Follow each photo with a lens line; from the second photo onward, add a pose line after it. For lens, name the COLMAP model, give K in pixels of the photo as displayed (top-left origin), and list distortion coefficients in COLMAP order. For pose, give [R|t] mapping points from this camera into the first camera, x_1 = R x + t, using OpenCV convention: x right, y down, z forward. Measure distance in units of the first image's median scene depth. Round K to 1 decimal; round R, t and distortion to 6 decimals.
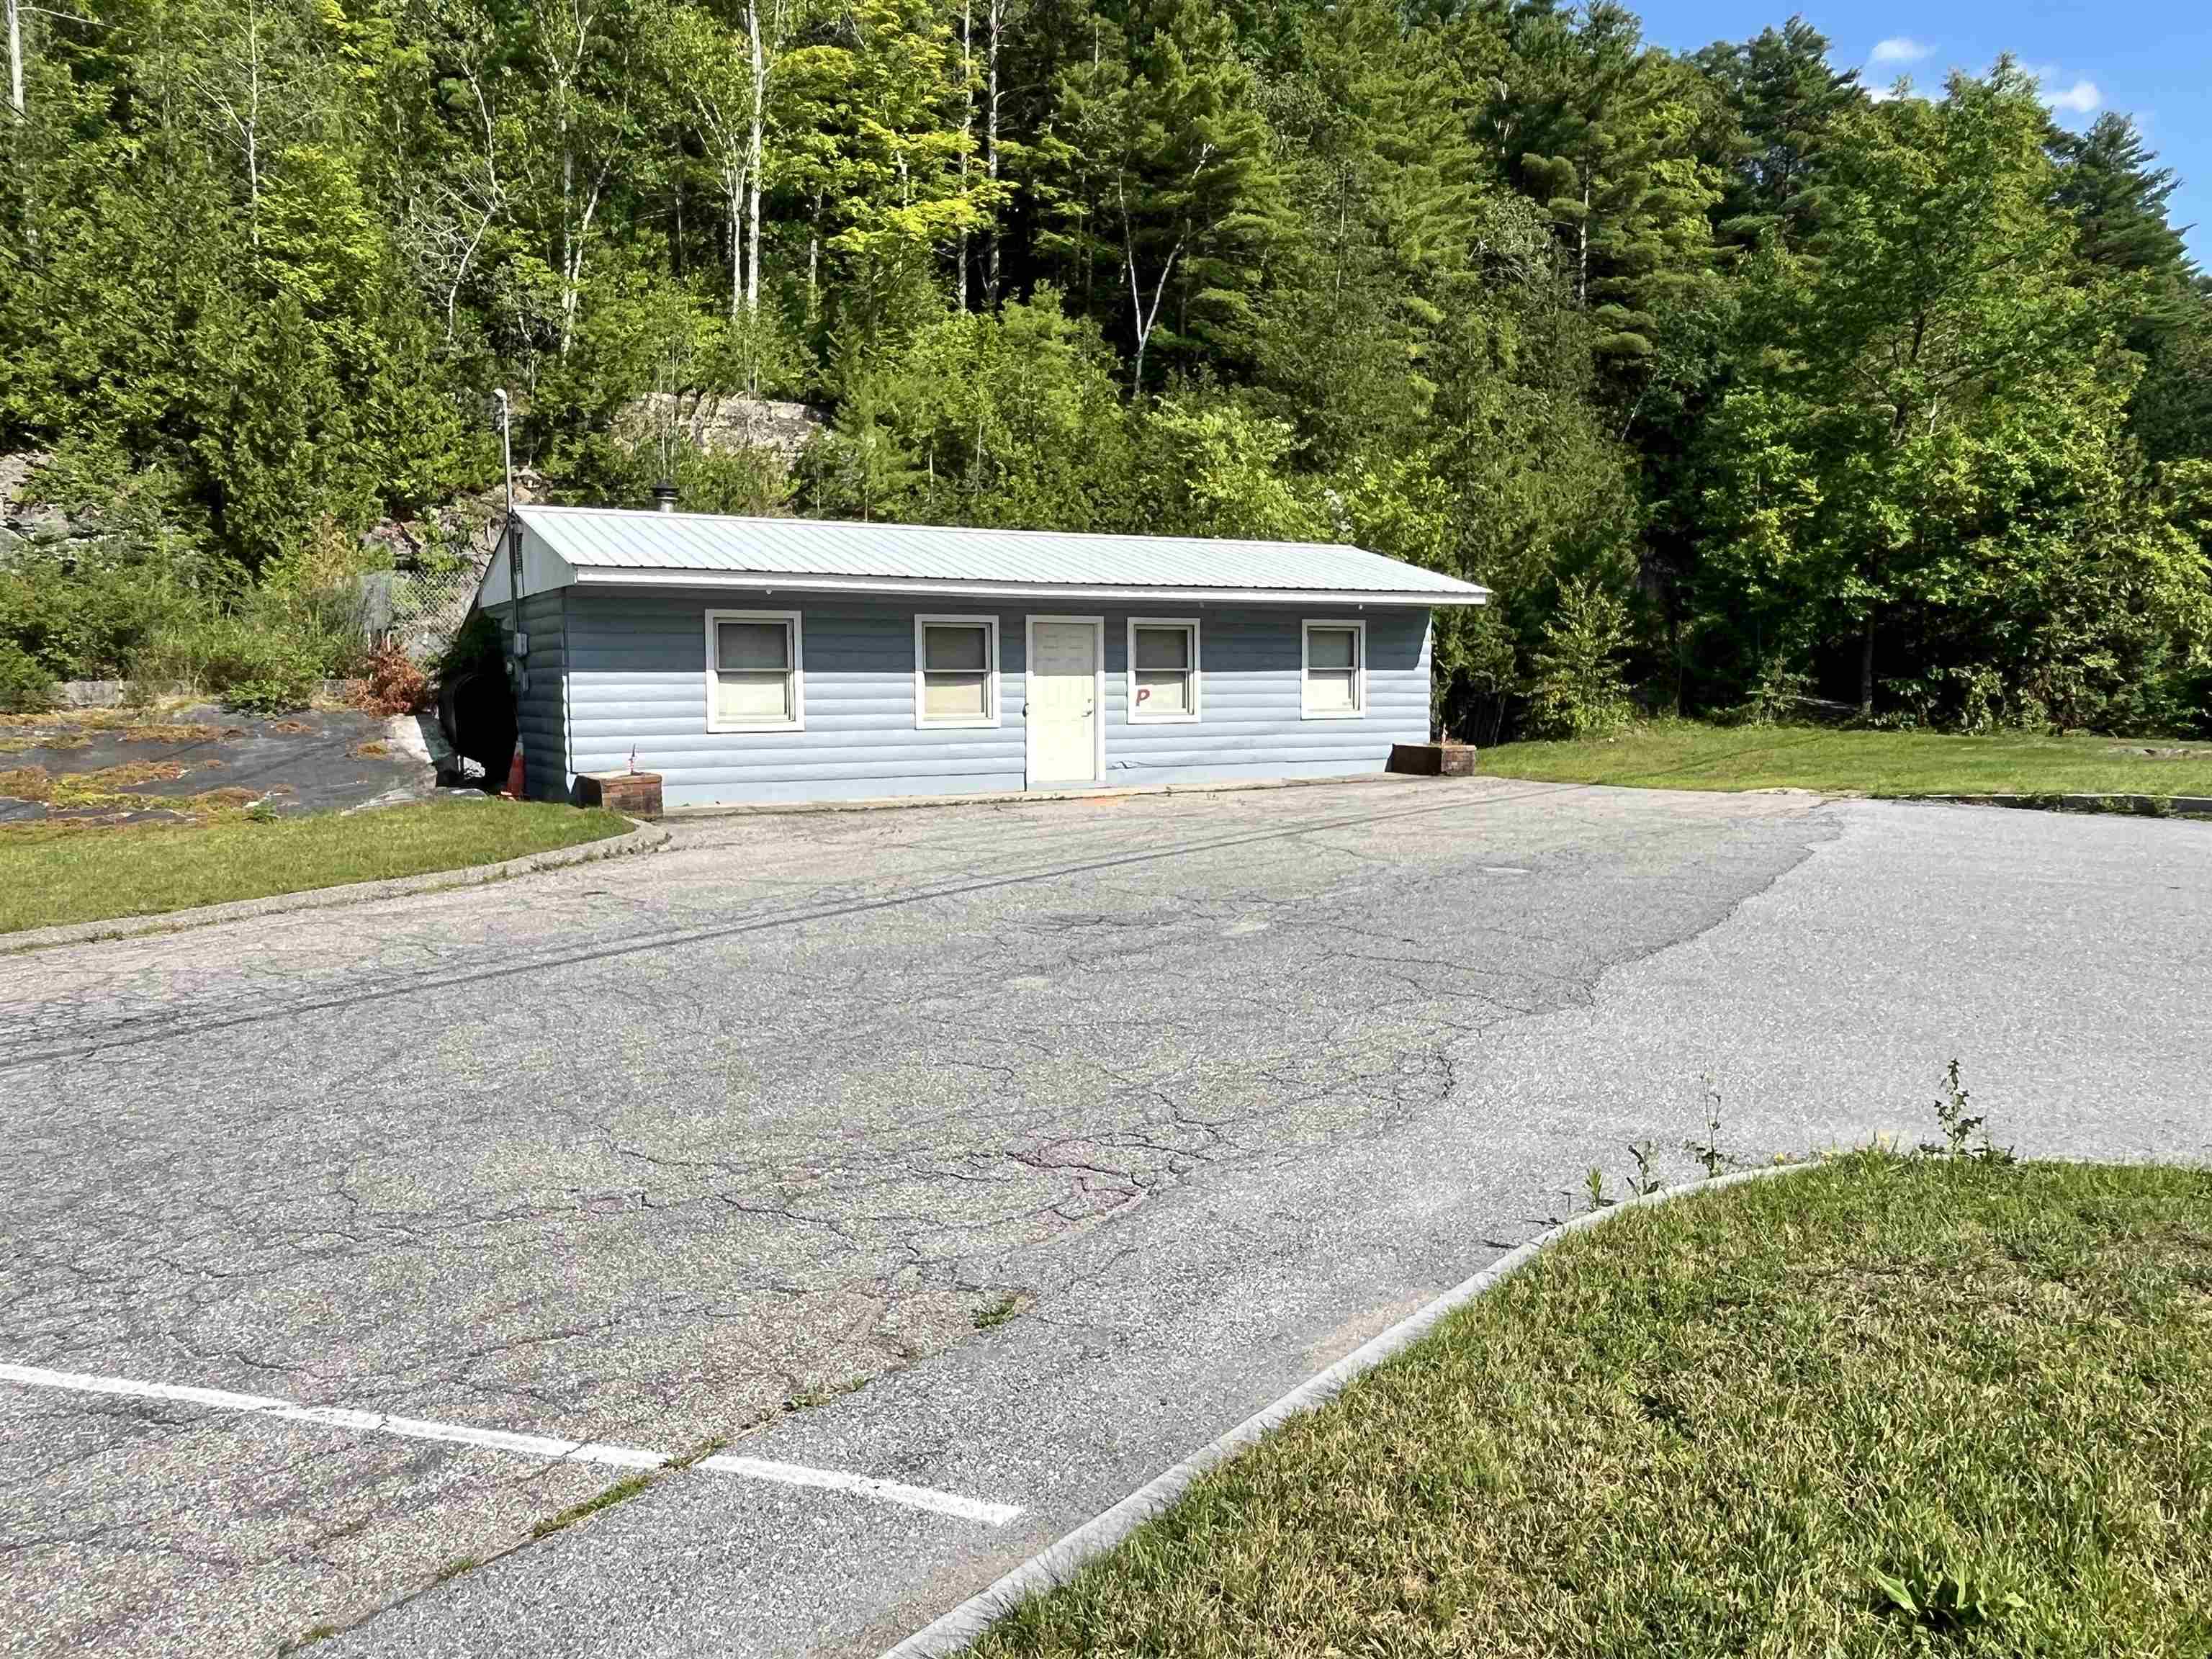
lens RADIAL K [[1582.5, 0, 1110.7], [0, 1582.5, 825.1], [0, 0, 1]] dist [0.001024, -0.008030]
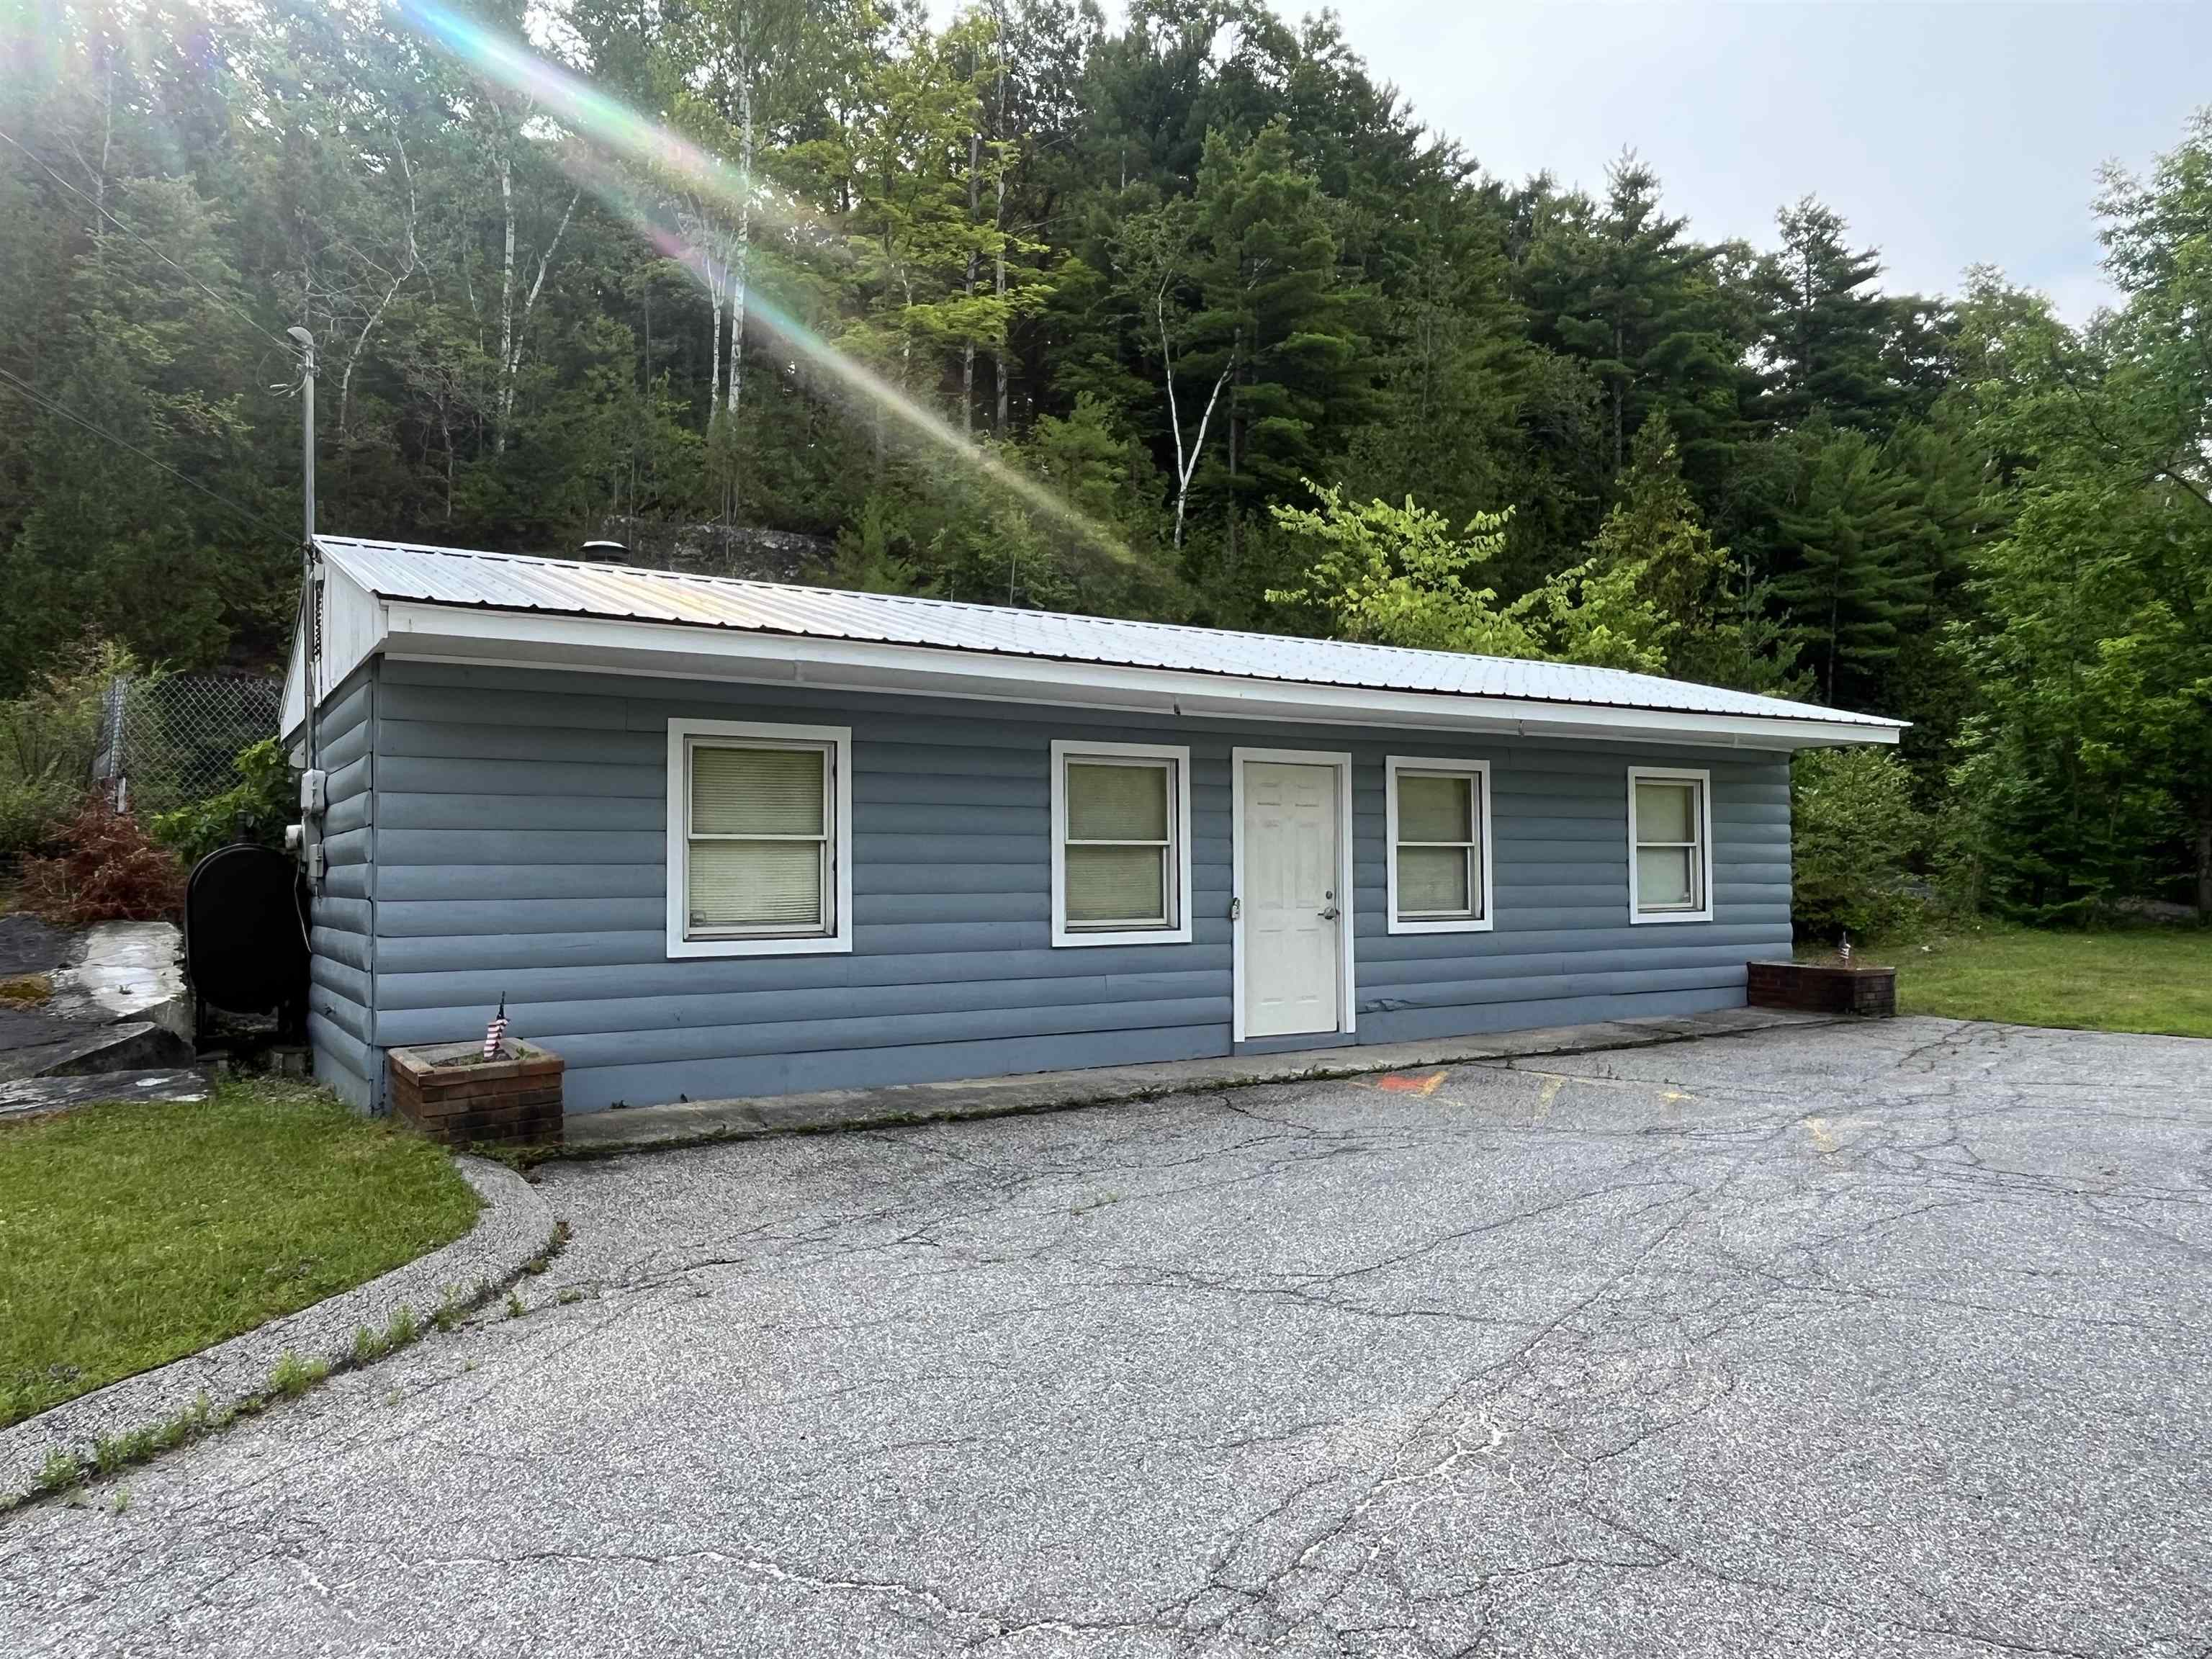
lens RADIAL K [[1511.0, 0, 1113.6], [0, 1511.0, 834.8], [0, 0, 1]] dist [0.003875, -0.010049]
pose [[0.999161, 0.000363, 0.040956, -0.077866], [0.004485, 0.992977, -0.118223, -0.023838], [-0.040711, 0.118307, 0.992142, 0.301837]]
